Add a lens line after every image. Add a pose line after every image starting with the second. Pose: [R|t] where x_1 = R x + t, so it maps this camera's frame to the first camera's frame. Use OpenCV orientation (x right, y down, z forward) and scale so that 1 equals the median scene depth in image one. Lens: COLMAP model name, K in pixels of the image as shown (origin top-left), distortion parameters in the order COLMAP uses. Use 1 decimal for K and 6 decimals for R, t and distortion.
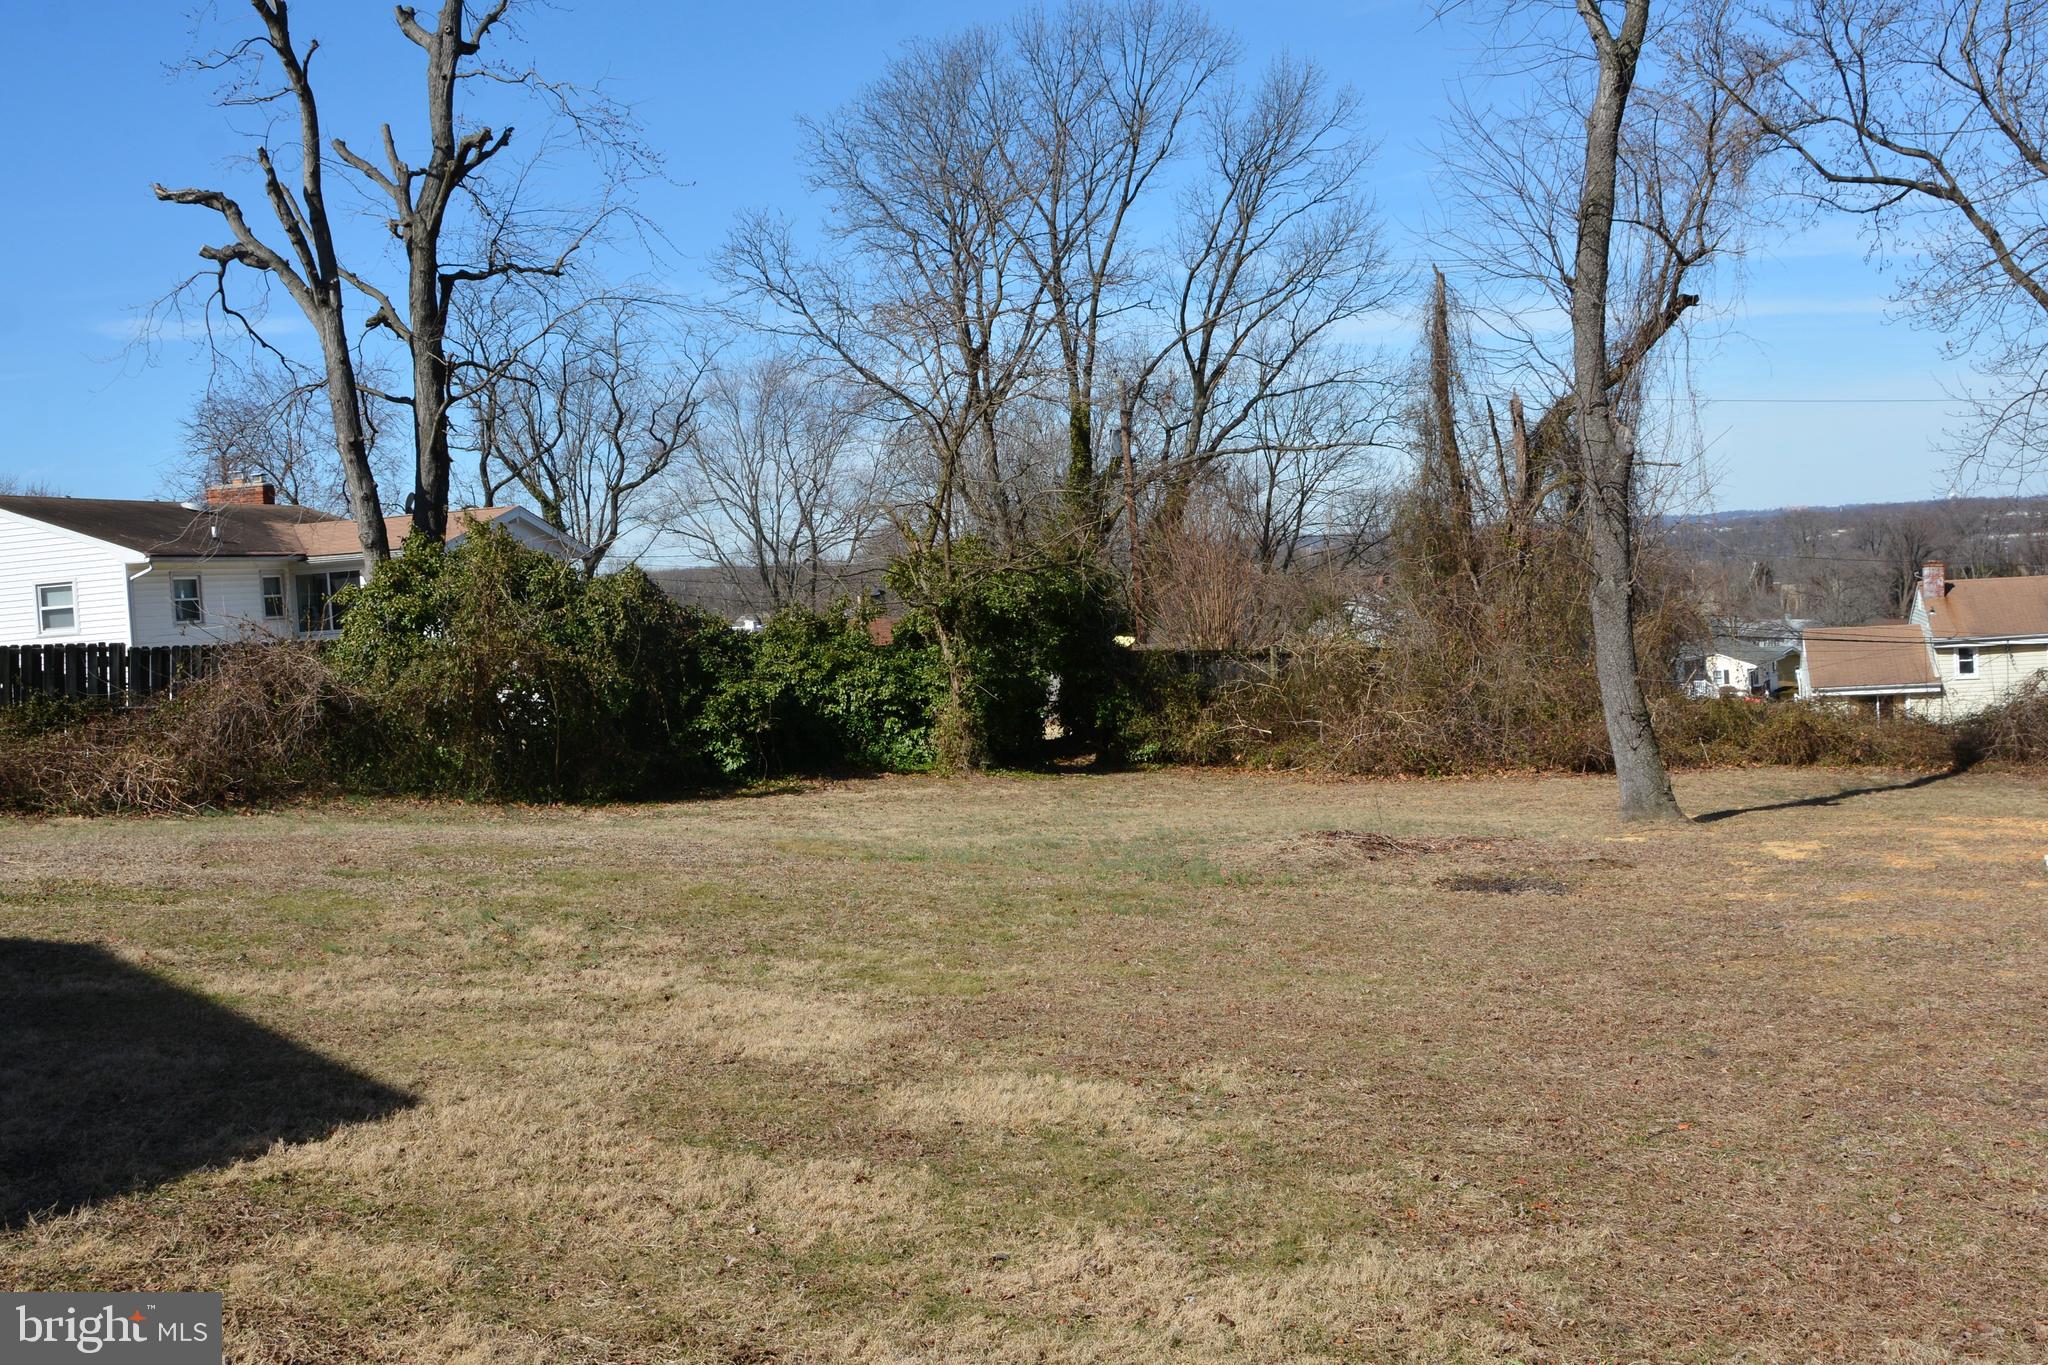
lens RADIAL K [[1993.6, 0, 1030.5], [0, 1993.6, 683.6], [0, 0, 1]] dist [-0.110960, 0.000000]
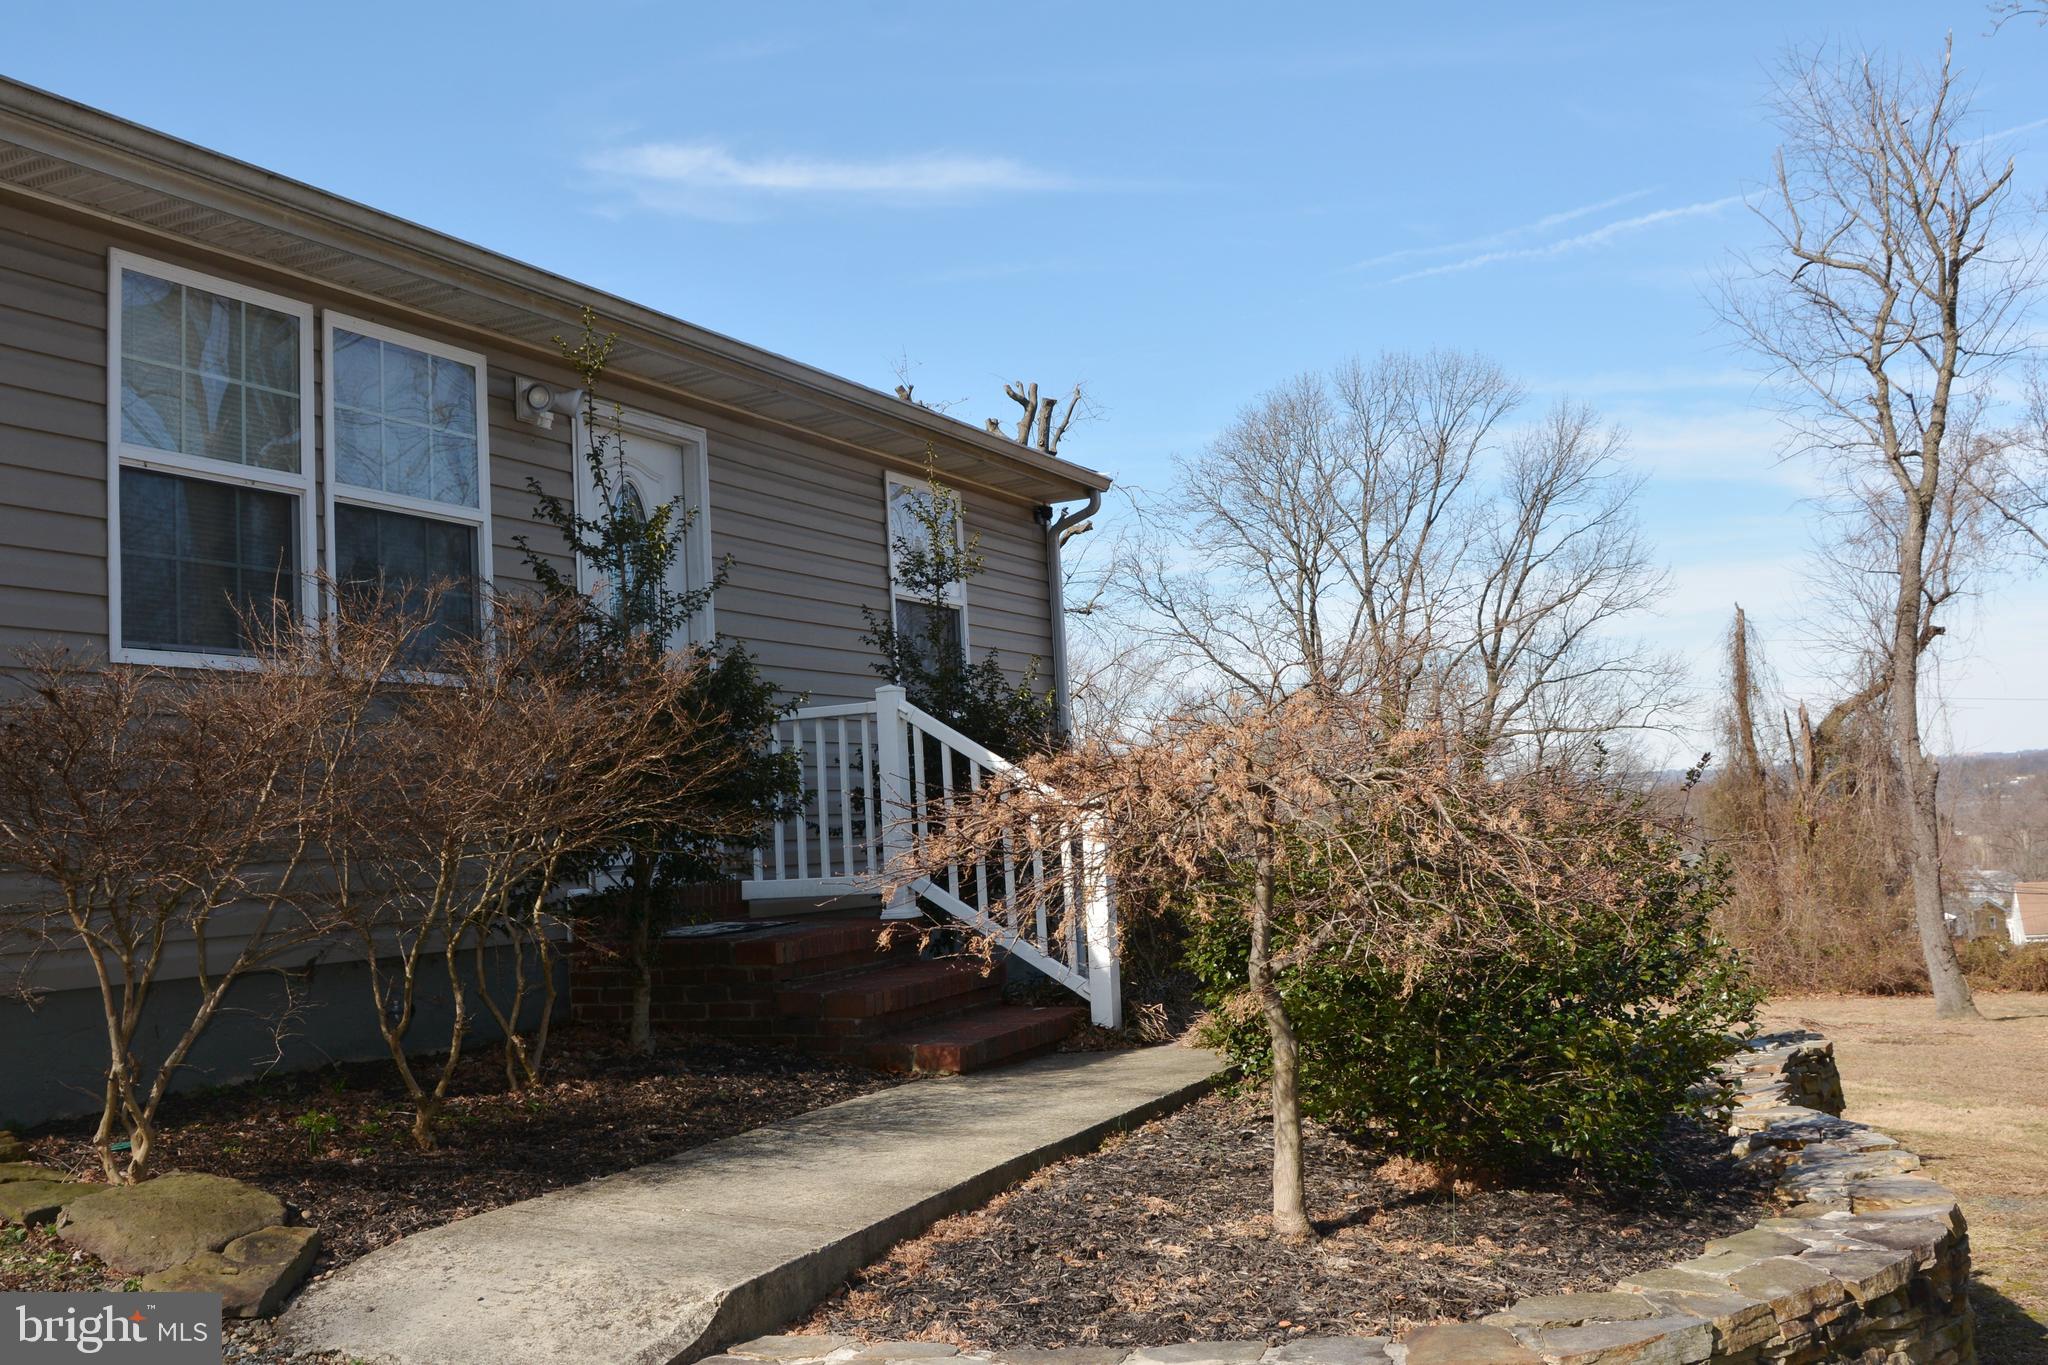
lens RADIAL K [[1993.6, 0, 1018.5], [0, 1993.6, 685.8], [0, 0, 1]] dist [-0.110960, 0.000000]
pose [[0.996301, 0.005926, -0.085728, -0.150474], [-0.016254, 0.992607, -0.120282, 0.004121], [0.084382, 0.121231, 0.989031, -0.299781]]
